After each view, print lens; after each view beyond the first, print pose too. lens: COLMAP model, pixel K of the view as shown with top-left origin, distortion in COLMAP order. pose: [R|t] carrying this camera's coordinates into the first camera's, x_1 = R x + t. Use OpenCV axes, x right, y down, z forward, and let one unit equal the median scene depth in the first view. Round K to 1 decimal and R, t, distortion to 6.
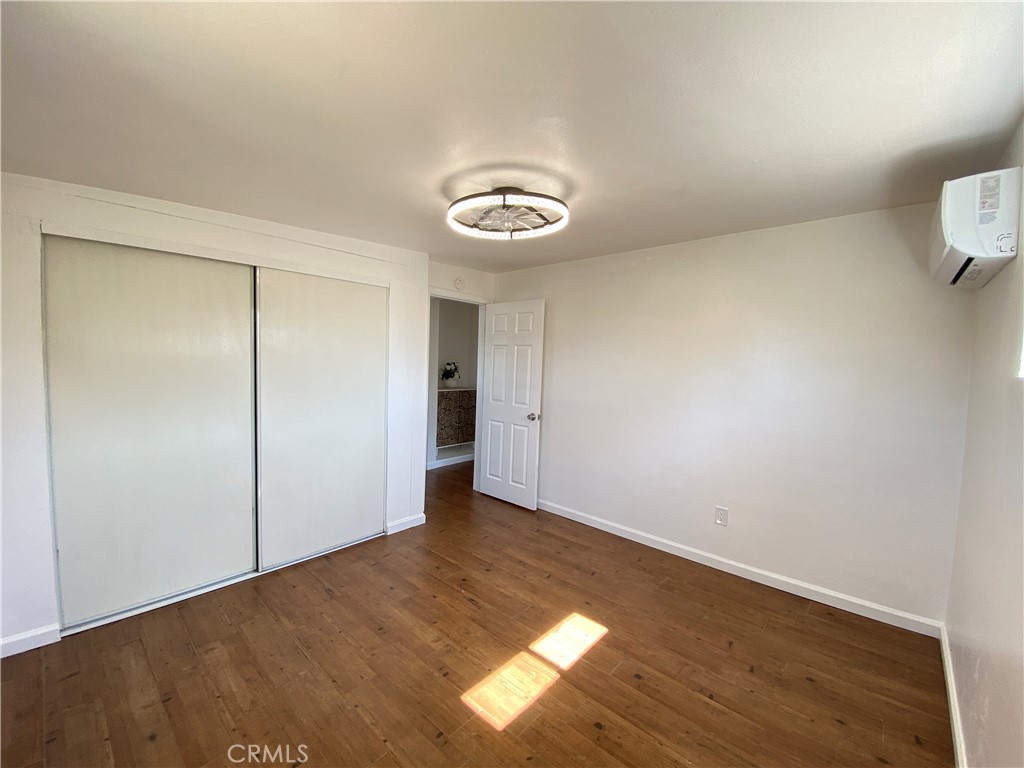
lens RADIAL K [[422.1, 0, 514.4], [0, 422.1, 385.2], [0, 0, 1]] dist [0.033736, -0.000164]
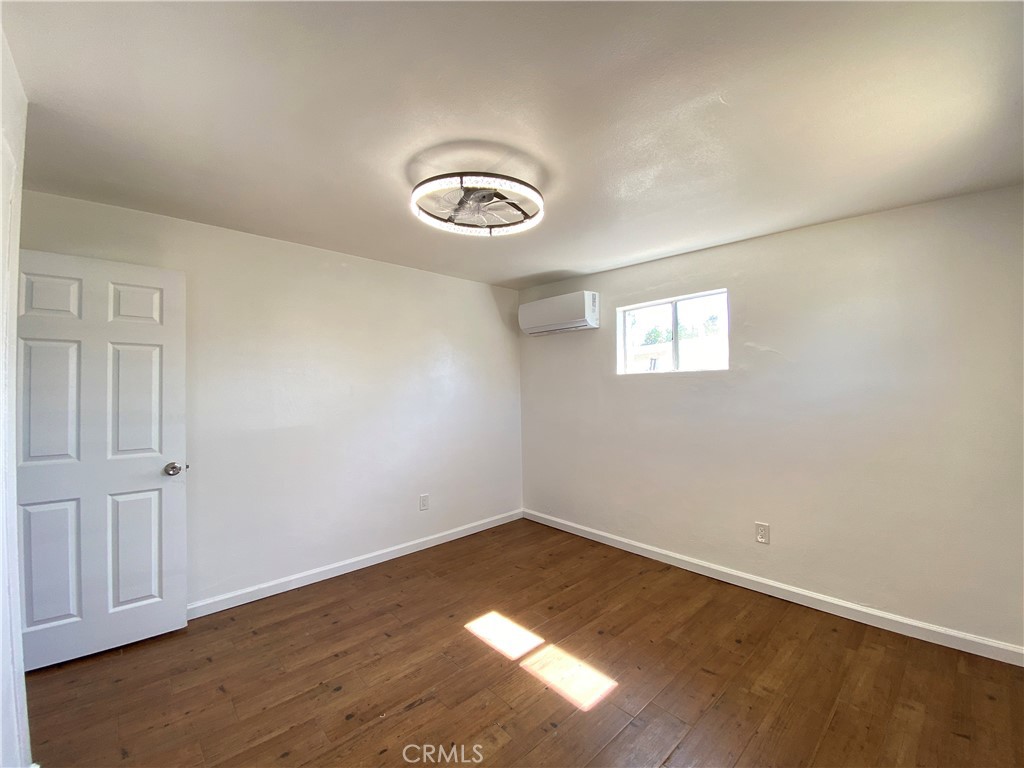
lens RADIAL K [[422.1, 0, 514.4], [0, 422.1, 385.2], [0, 0, 1]] dist [0.033736, -0.000164]
pose [[0.109334, -0.024659, 0.993699, -0.726055], [0.076843, 0.996910, 0.016284, -0.020507], [-0.991030, 0.074579, 0.110891, 0.666574]]
